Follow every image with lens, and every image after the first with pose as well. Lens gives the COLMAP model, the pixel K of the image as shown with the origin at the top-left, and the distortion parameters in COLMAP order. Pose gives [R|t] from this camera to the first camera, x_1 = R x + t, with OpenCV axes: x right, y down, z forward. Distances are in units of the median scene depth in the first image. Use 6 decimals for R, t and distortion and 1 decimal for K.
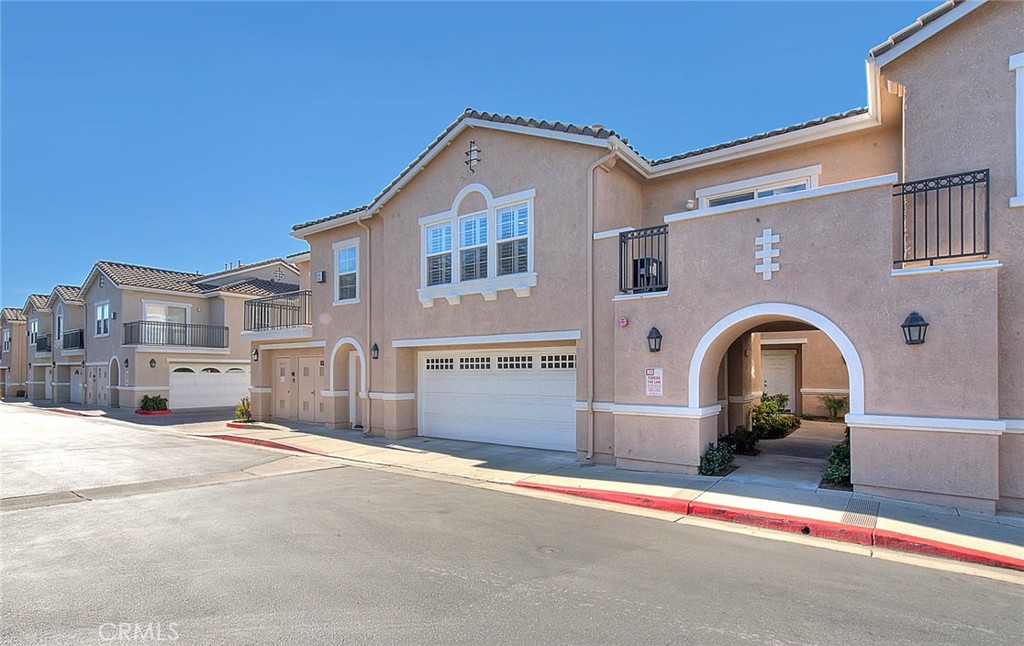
lens RADIAL K [[507.9, 0, 513.0], [0, 507.9, 367.0], [0, 0, 1]] dist [0.007096, -0.001416]
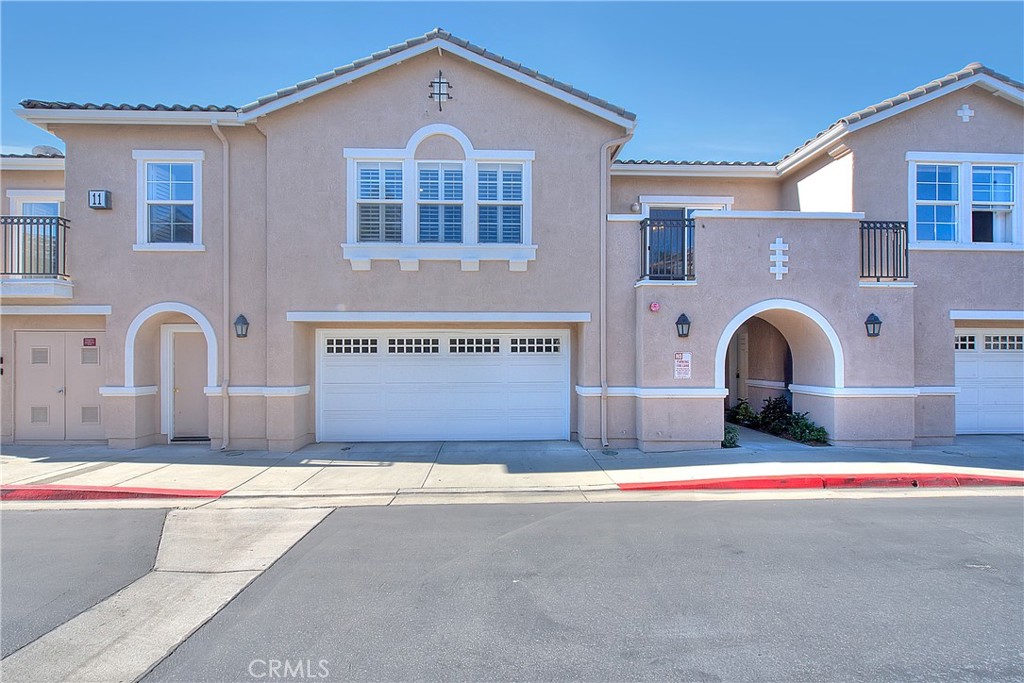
lens RADIAL K [[425.4, 0, 501.6], [0, 425.4, 356.2], [0, 0, 1]] dist [0.001577, -0.001069]
pose [[0.782558, -0.000079, 0.622578, -0.467669], [-0.005119, 0.999965, 0.006562, 0.004895], [-0.622557, -0.008322, 0.782530, 0.446662]]
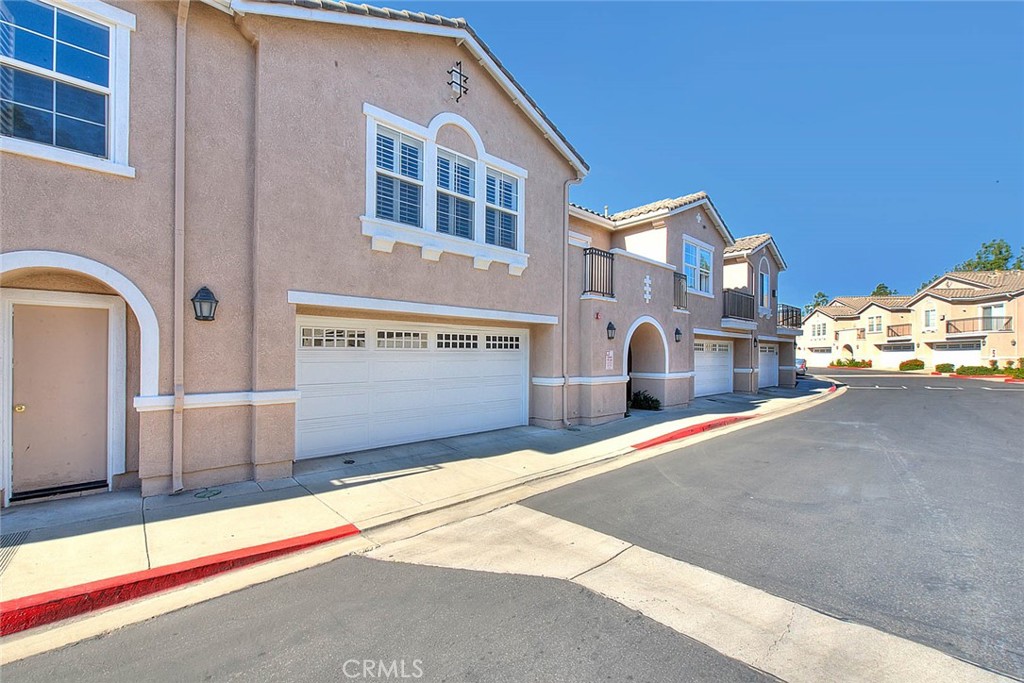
lens RADIAL K [[425.4, 0, 510.0], [0, 425.4, 355.5], [0, 0, 1]] dist [0.001577, -0.001069]
pose [[0.180370, -0.001569, 0.983598, -0.792855], [-0.014561, 0.999885, 0.004265, 0.012813], [-0.983491, -0.015091, 0.180326, 0.873640]]
